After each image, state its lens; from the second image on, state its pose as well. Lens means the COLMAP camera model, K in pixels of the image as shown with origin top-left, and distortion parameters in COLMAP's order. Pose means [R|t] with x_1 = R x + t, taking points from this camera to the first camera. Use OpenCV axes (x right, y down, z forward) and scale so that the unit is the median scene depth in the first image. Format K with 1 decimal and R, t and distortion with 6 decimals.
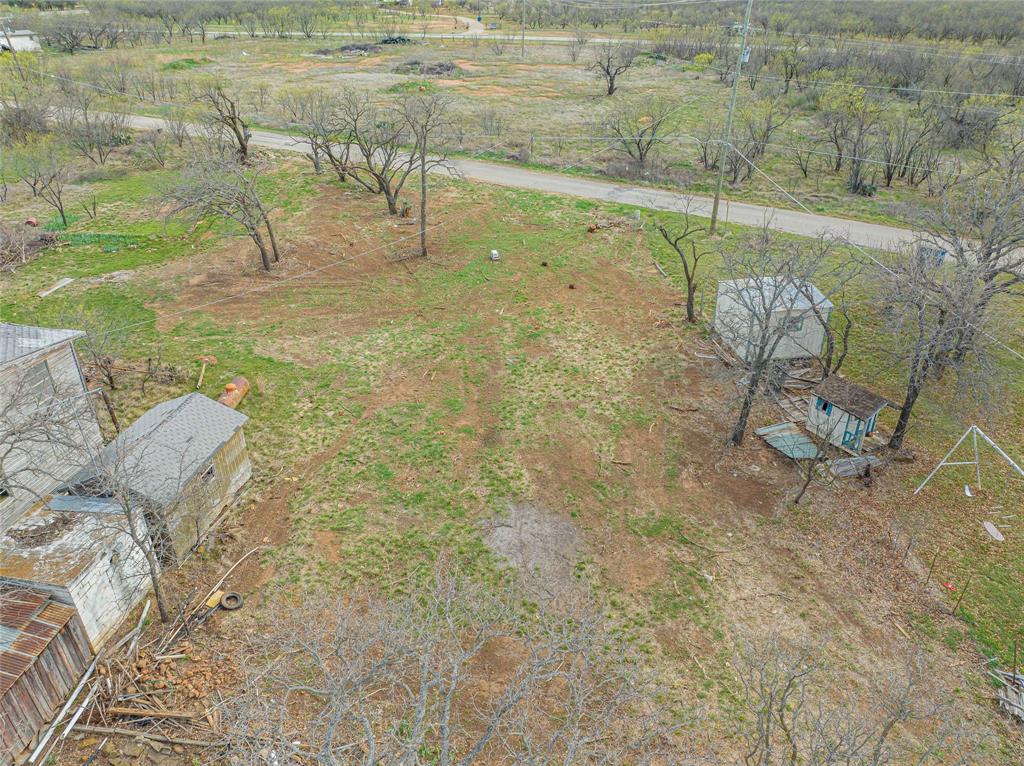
lens RADIAL K [[717.5, 0, 518.2], [0, 717.5, 386.5], [0, 0, 1]] dist [-0.034629, 0.001456]
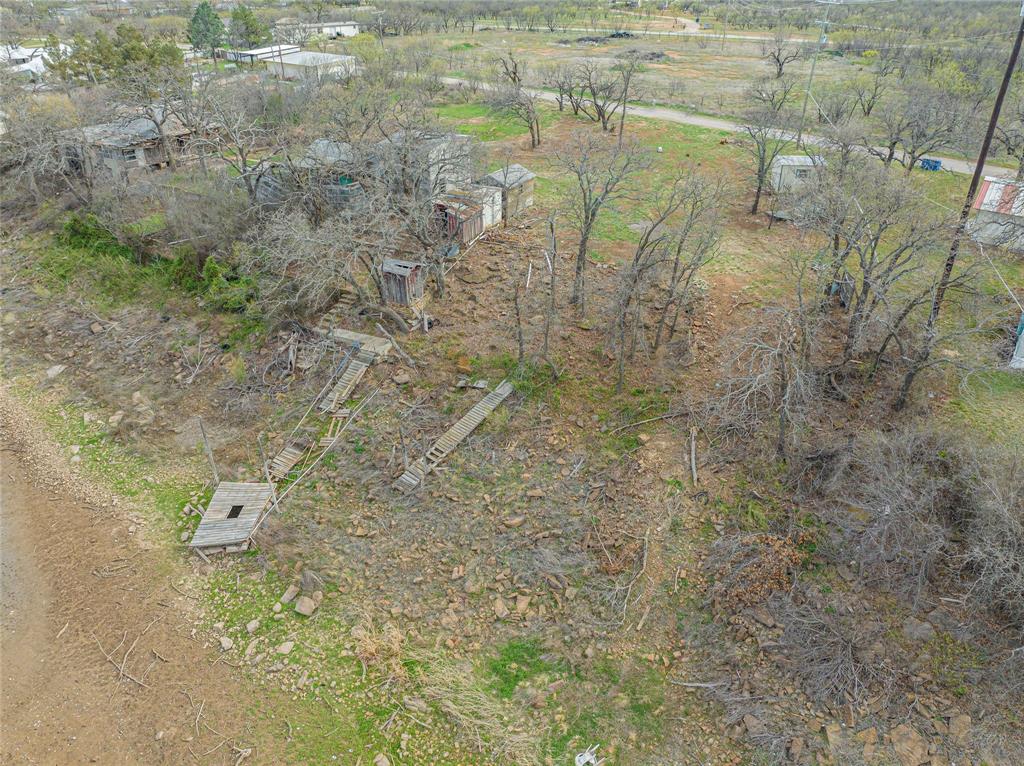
lens RADIAL K [[726.3, 0, 512.0], [0, 726.3, 383.0], [0, 0, 1]] dist [-0.041094, 0.004344]
pose [[0.957685, 0.138180, -0.252479, 0.079948], [-0.140700, 0.990019, 0.008136, 0.229924], [0.251083, 0.027732, 0.967568, -0.429726]]
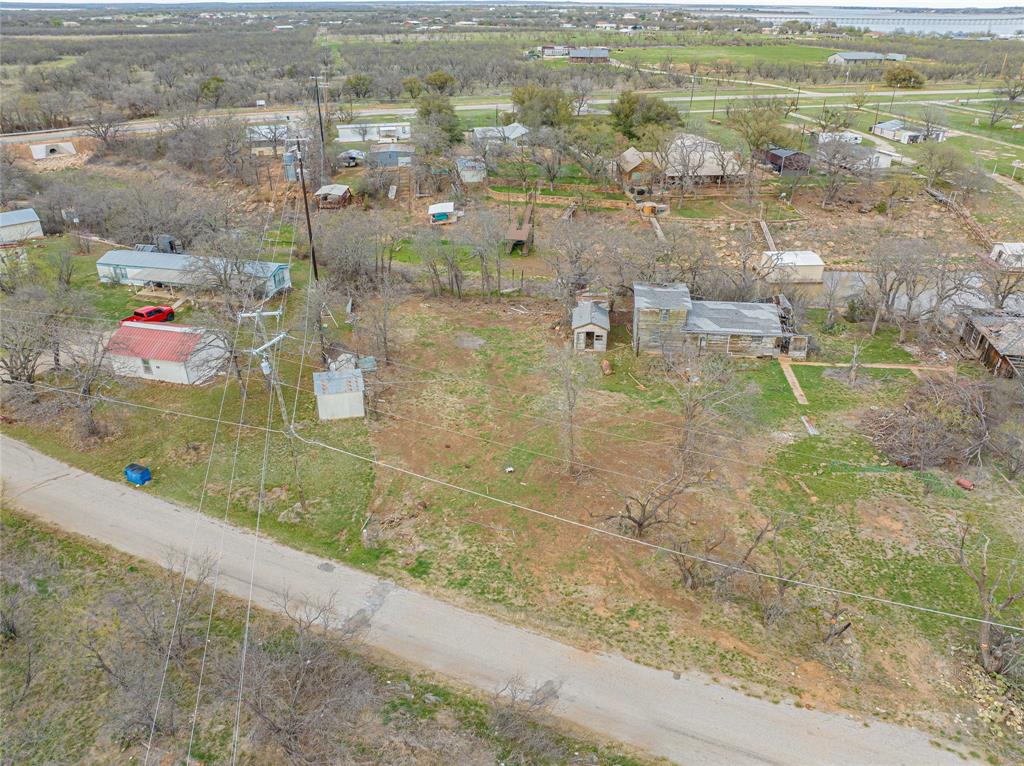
lens RADIAL K [[731.4, 0, 516.0], [0, 731.4, 356.0], [0, 0, 1]] dist [-0.038643, 0.005207]
pose [[-0.995290, 0.030800, -0.091924, 0.026494], [-0.059326, 0.556427, 0.828776, -0.543071], [0.076676, 0.830325, -0.551979, 0.635753]]
